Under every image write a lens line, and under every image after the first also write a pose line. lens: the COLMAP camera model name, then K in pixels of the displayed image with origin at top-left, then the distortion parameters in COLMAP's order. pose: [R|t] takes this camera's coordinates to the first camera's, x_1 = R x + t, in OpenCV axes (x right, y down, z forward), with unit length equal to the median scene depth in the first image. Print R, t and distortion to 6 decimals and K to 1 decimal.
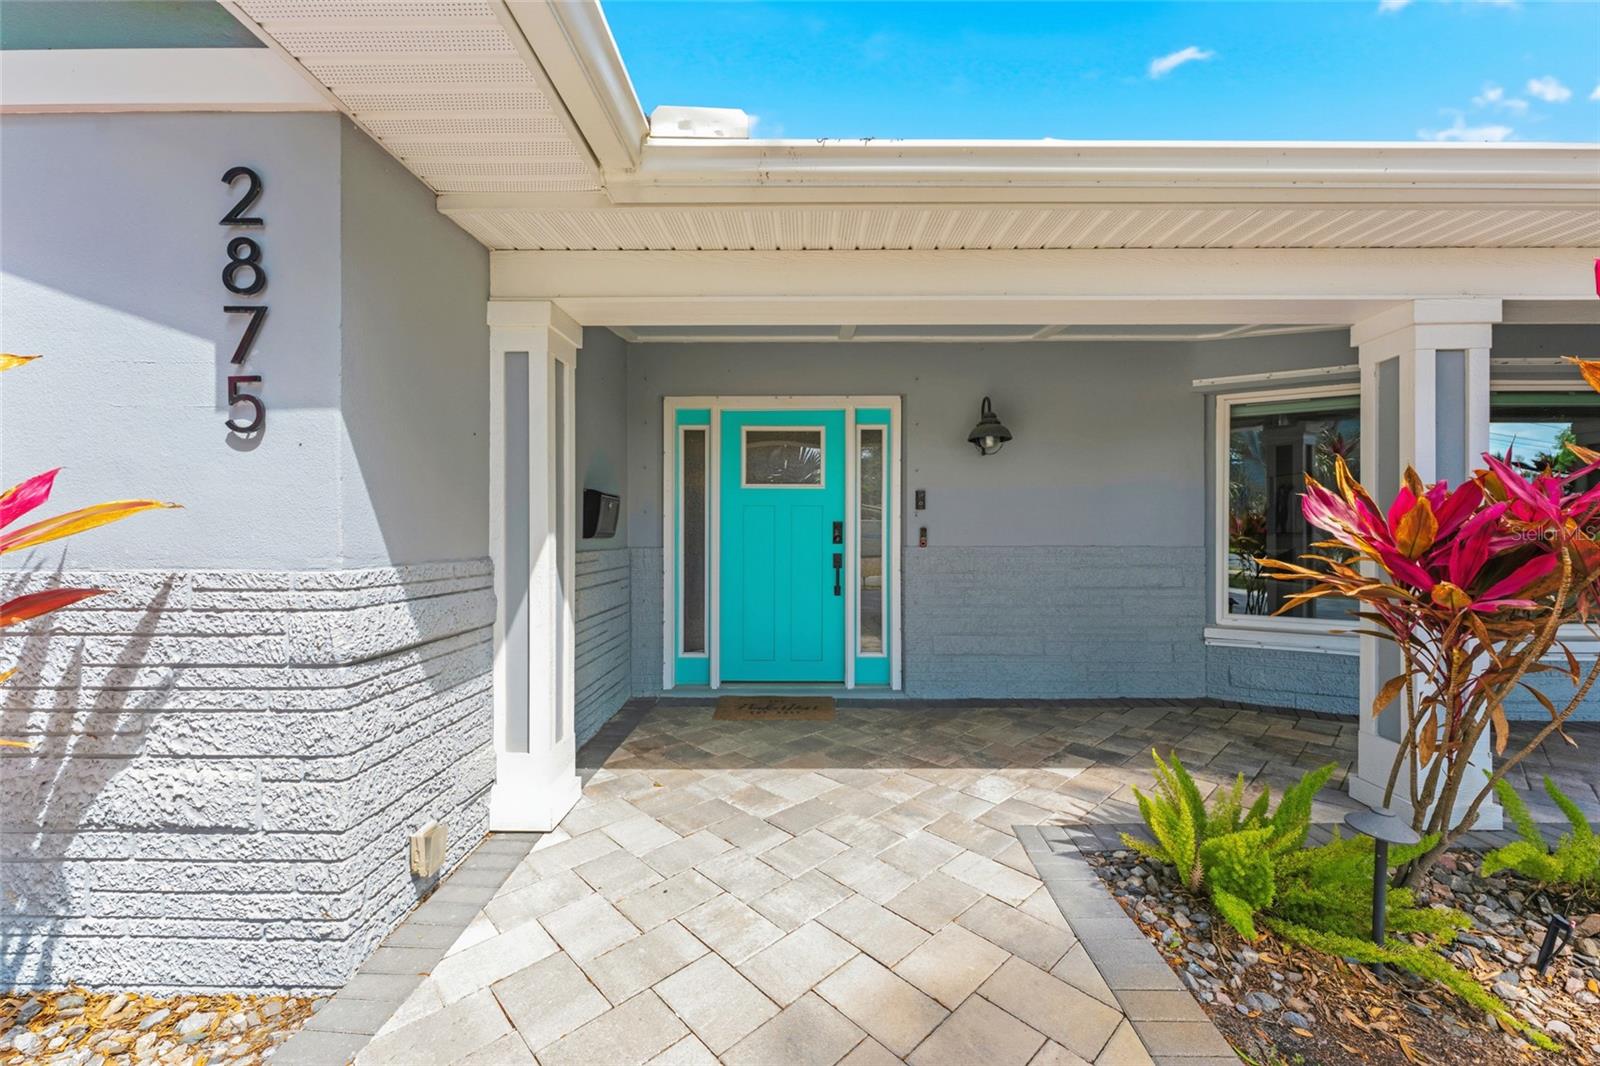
lens RADIAL K [[637.5, 0, 806.6], [0, 637.5, 523.6], [0, 0, 1]] dist [-0.000996, -0.000140]
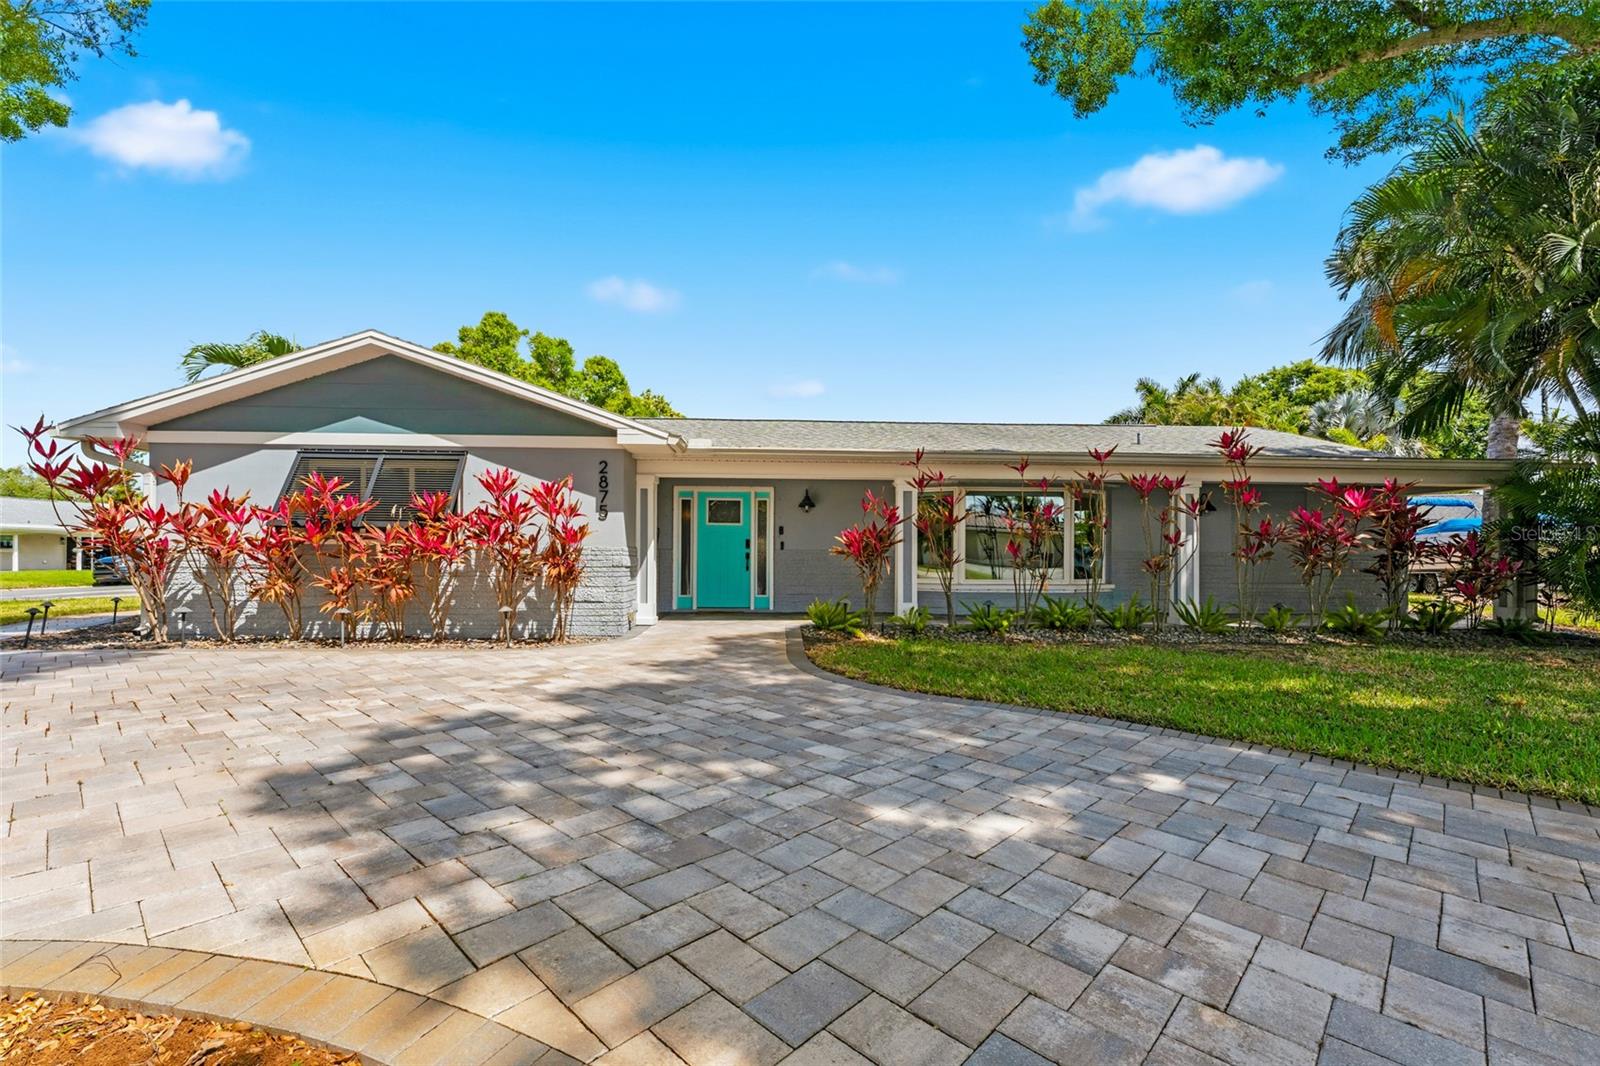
lens RADIAL K [[685.3, 0, 800.0], [0, 685.3, 533.0], [0, 0, 1]] dist [-0.000031, -0.000003]
pose [[0.998843, 0.005765, 0.047752, 0.128598], [-0.004708, 0.999742, -0.022224, 0.030827], [-0.047867, 0.021973, 0.998612, -1.621139]]
